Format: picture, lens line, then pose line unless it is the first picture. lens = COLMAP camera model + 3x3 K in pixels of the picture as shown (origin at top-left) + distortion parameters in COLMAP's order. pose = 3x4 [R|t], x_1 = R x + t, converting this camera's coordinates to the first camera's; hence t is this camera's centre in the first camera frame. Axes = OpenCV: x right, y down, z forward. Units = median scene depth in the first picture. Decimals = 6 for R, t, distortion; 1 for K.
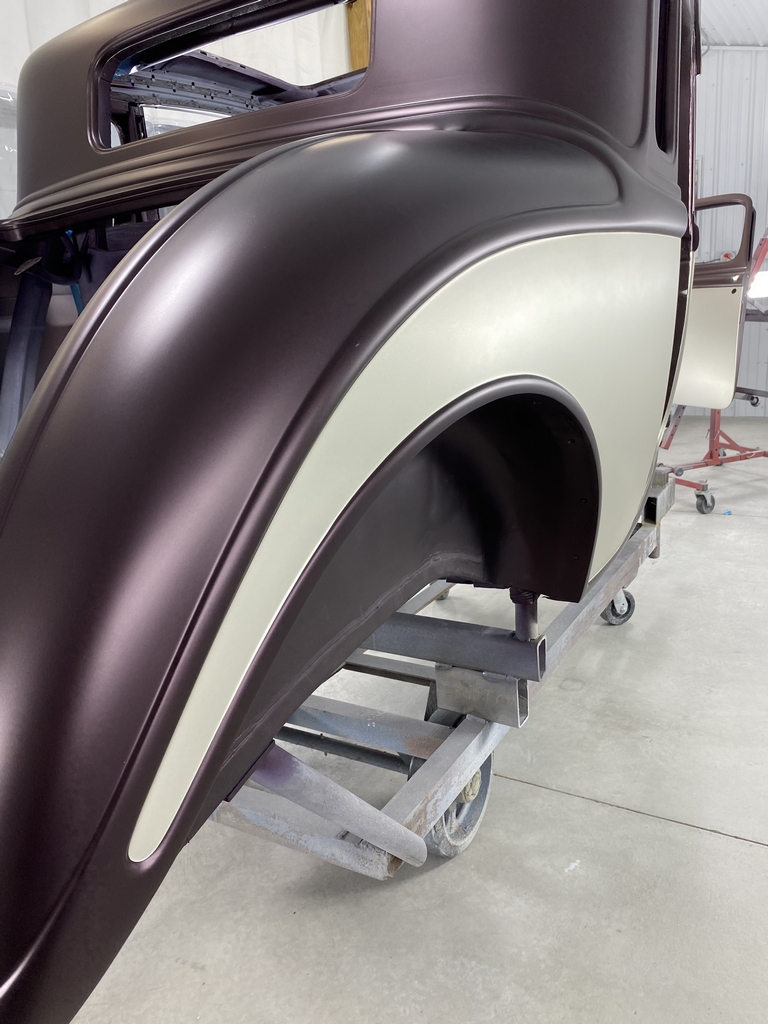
lens RADIAL K [[774.8, 0, 382.6], [0, 774.8, 516.5], [0, 0, 1]] dist [0.020658, -0.021671]
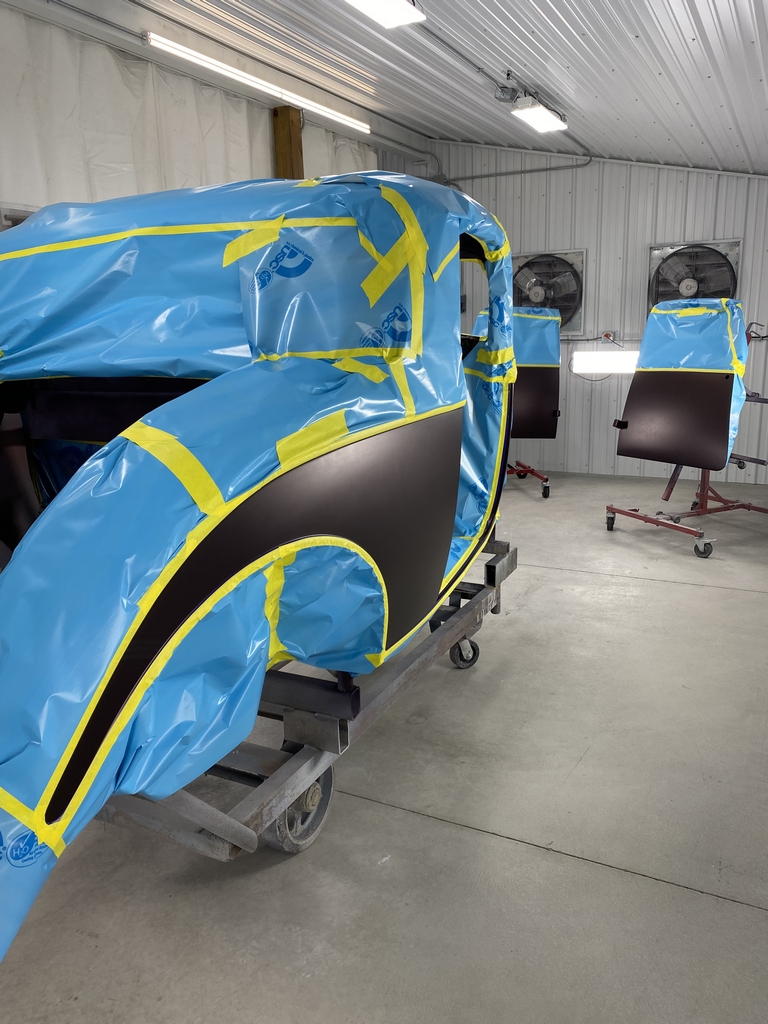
lens RADIAL K [[774.8, 0, 378.6], [0, 774.8, 498.8], [0, 0, 1]] dist [0.020658, -0.021671]
pose [[0.996734, 0.029308, 0.075254, 0.116808], [-0.025275, 0.998222, -0.053986, -0.099186], [-0.076703, 0.051908, 0.995702, -0.368774]]
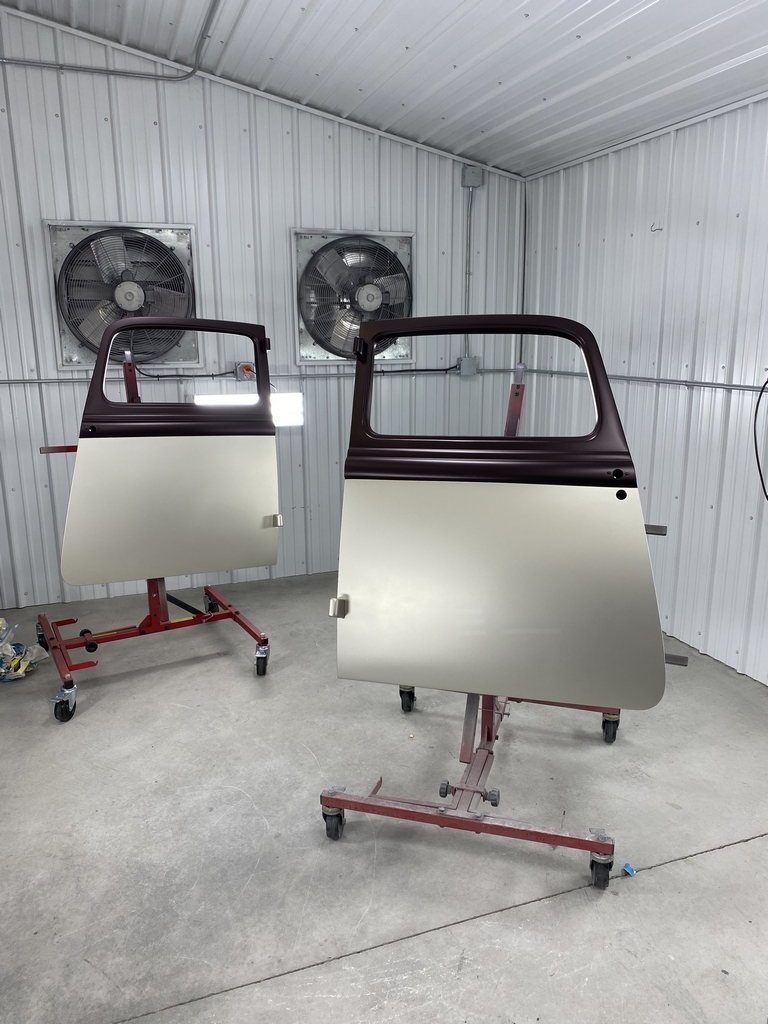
lens RADIAL K [[774.8, 0, 380.1], [0, 774.8, 512.6], [0, 0, 1]] dist [0.020658, -0.021671]
pose [[0.620442, -0.115630, 0.775681, -0.186209], [0.175934, 0.984384, 0.006018, -0.721544], [-0.764264, 0.132735, 0.631096, 1.826105]]
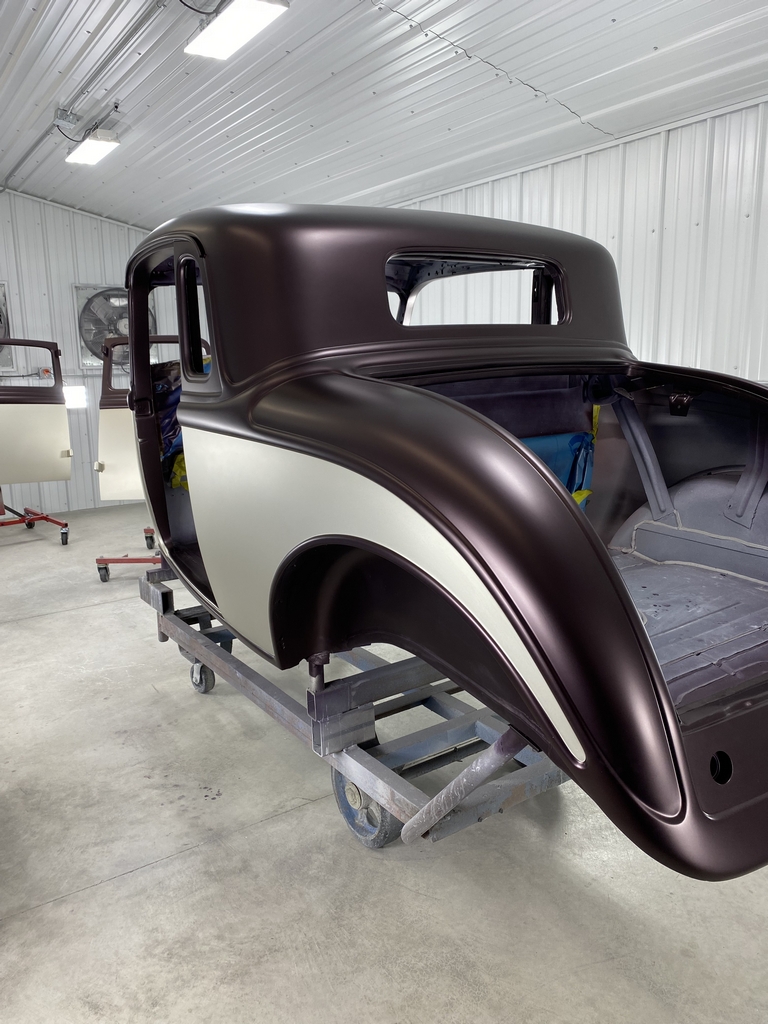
lens RADIAL K [[774.8, 0, 382.3], [0, 774.8, 502.1], [0, 0, 1]] dist [0.020658, -0.021671]
pose [[0.411886, -0.107800, 0.904837, -1.500828], [0.230249, 0.973068, 0.011118, -0.203328], [-0.881666, 0.203758, 0.425614, 0.524192]]
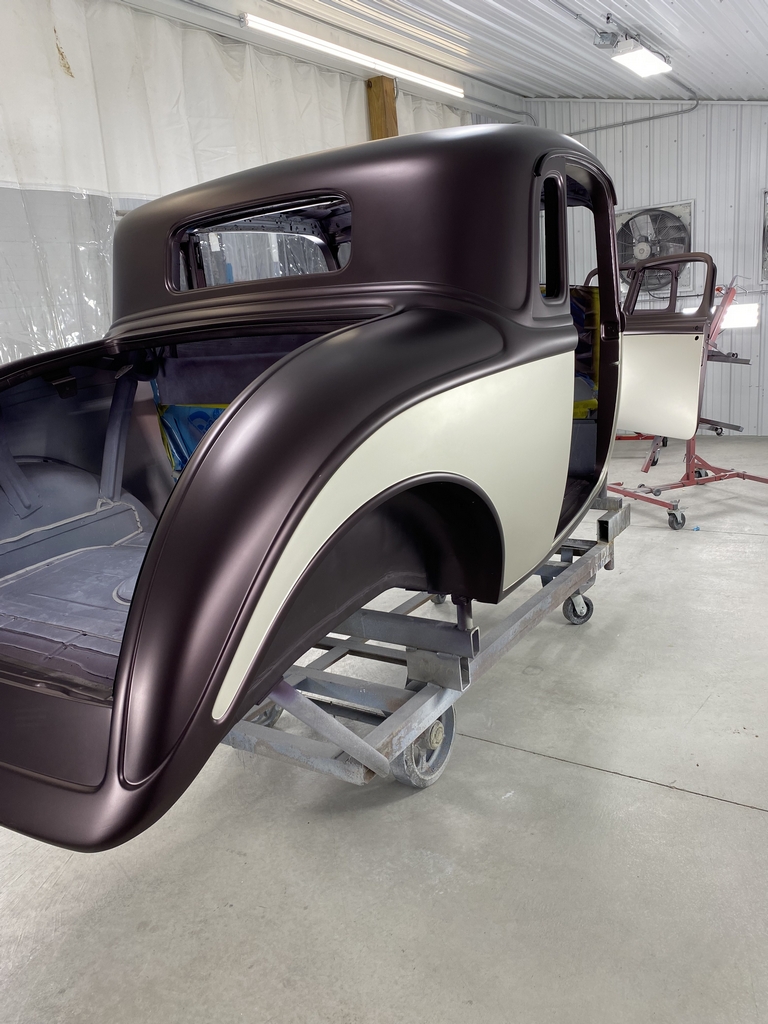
lens RADIAL K [[774.8, 0, 384.3], [0, 774.8, 511.8], [0, 0, 1]] dist [0.020658, -0.021671]
pose [[0.998878, -0.005189, -0.047067, 0.092552], [0.004537, 0.999892, -0.013955, -0.038219], [0.047134, 0.013726, 0.998794, -0.410355]]
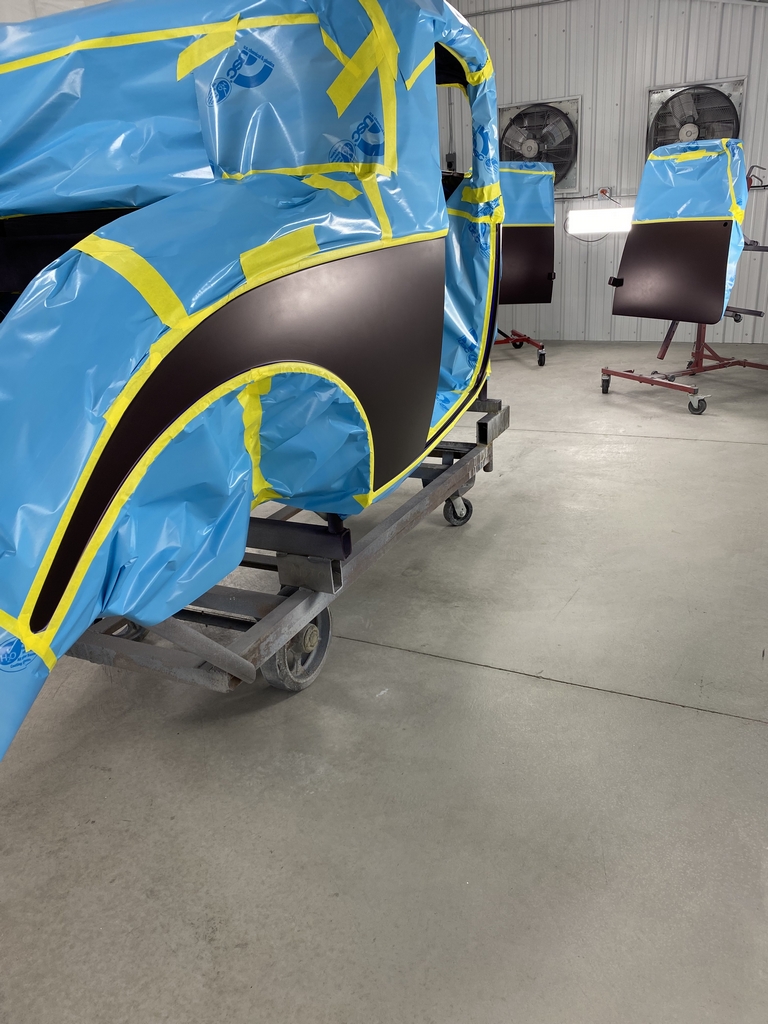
lens RADIAL K [[774.8, 0, 392.1], [0, 774.8, 506.1], [0, 0, 1]] dist [0.020658, -0.021671]
pose [[0.995446, -0.023880, 0.092285, 0.143097], [0.015017, 0.995310, 0.095561, -0.018644], [-0.094135, -0.093740, 0.991136, -0.356665]]
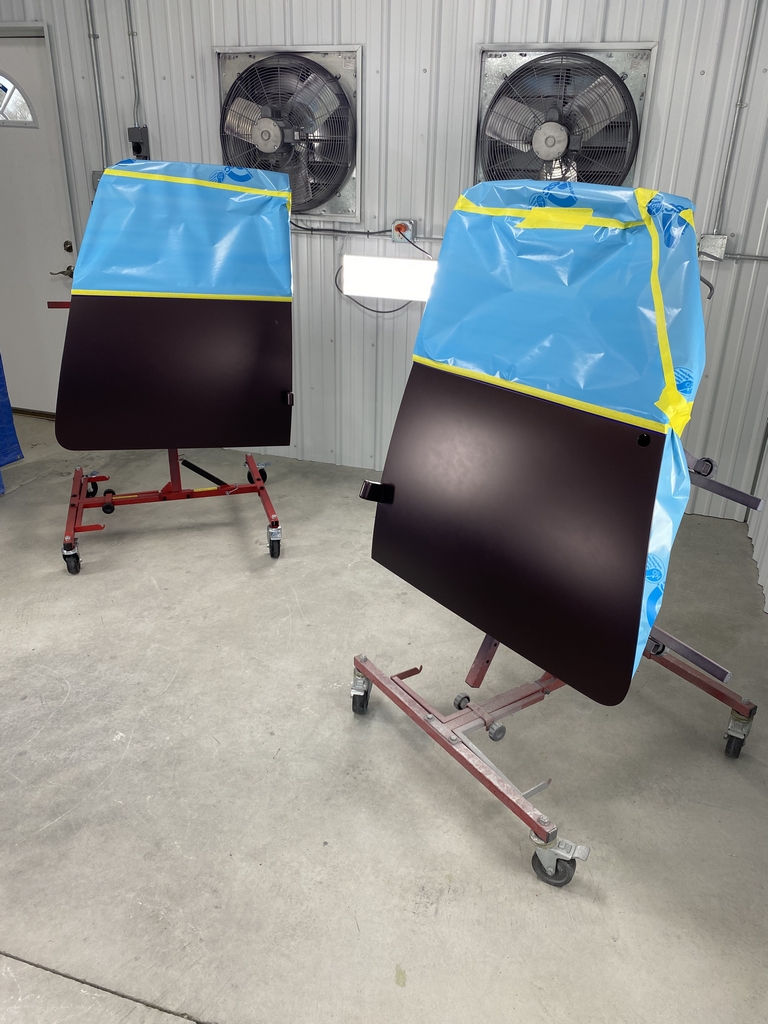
lens RADIAL K [[774.8, 0, 396.6], [0, 774.8, 497.7], [0, 0, 1]] dist [0.020658, -0.021671]
pose [[0.962047, -0.012769, 0.272585, 1.049034], [-0.023416, 0.991357, 0.129082, -0.789034], [-0.271877, -0.130566, 0.953434, 1.536984]]
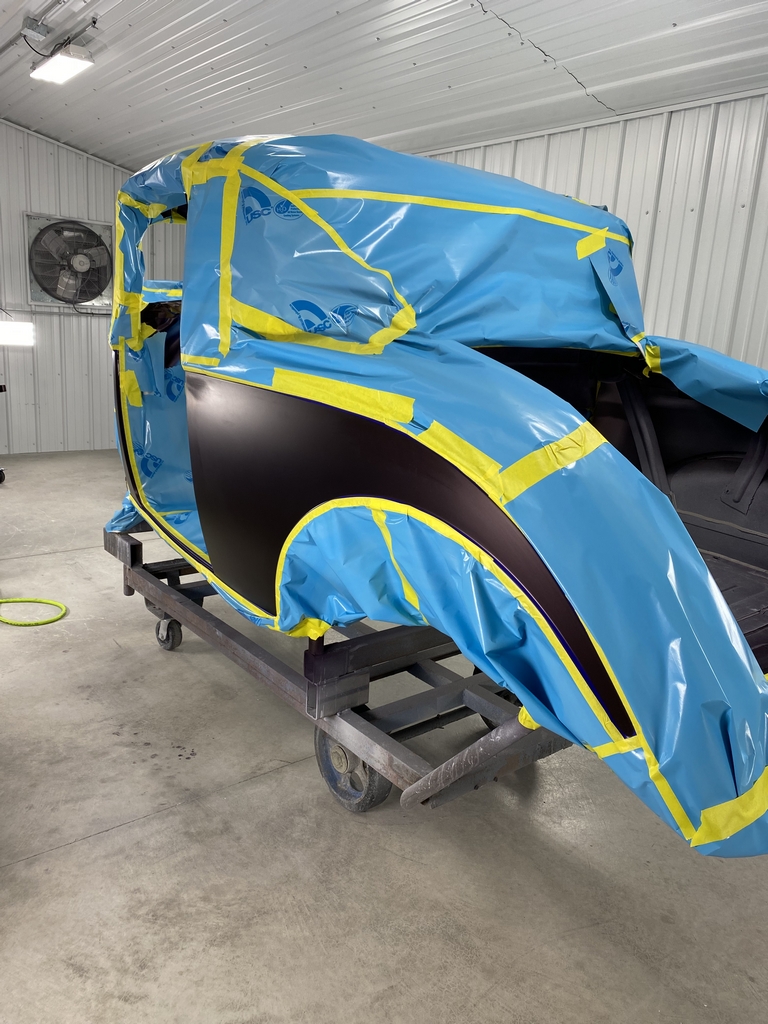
lens RADIAL K [[774.8, 0, 391.6], [0, 774.8, 504.9], [0, 0, 1]] dist [0.020658, -0.021671]
pose [[0.330828, -0.126695, 0.935148, -1.518002], [0.164564, 0.983509, 0.075029, -0.220010], [-0.929232, 0.129070, 0.346222, 0.651674]]
